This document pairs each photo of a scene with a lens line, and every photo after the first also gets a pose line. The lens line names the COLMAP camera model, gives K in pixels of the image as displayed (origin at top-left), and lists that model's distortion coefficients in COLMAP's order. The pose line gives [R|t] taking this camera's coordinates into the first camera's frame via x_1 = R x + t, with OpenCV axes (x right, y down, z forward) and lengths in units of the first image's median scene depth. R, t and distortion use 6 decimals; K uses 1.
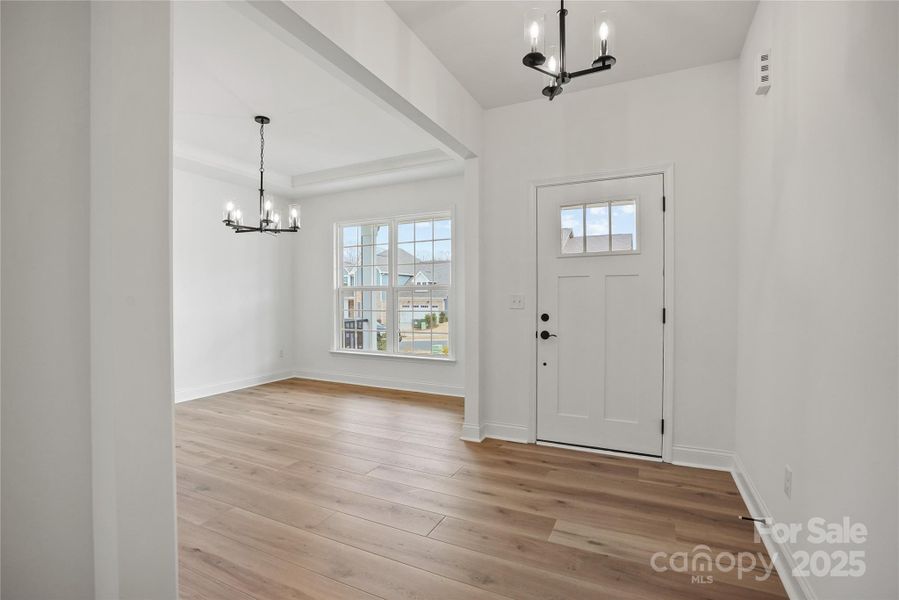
lens RADIAL K [[422.1, 0, 445.7], [0, 422.1, 300.9], [0, 0, 1]] dist [-0.022025, 0.006452]
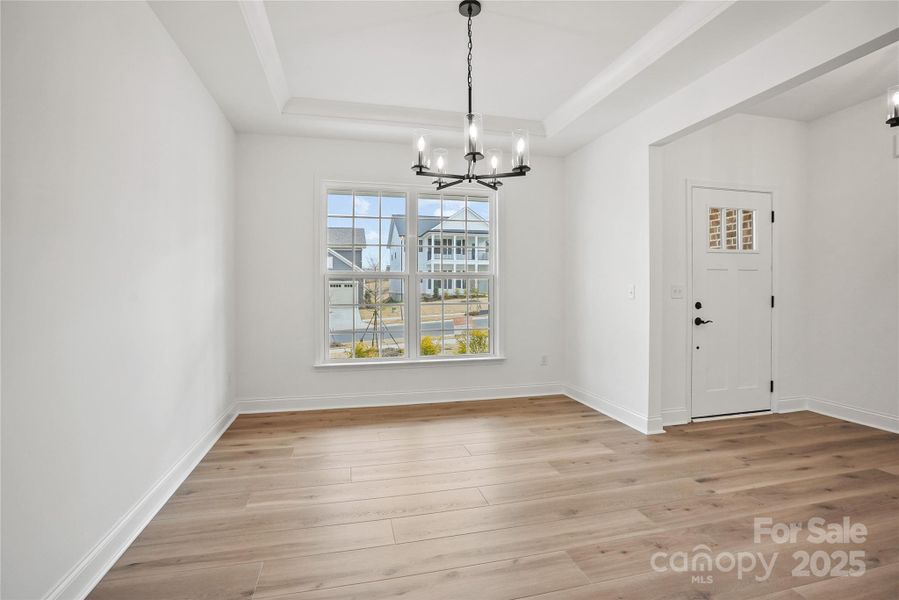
lens RADIAL K [[422.1, 0, 447.9], [0, 422.1, 293.4], [0, 0, 1]] dist [-0.022025, 0.006452]
pose [[0.746686, -0.002605, 0.665172, -1.014498], [0.001164, 0.999996, 0.002609, 0.003925], [-0.665176, -0.001174, 0.746686, 0.638495]]
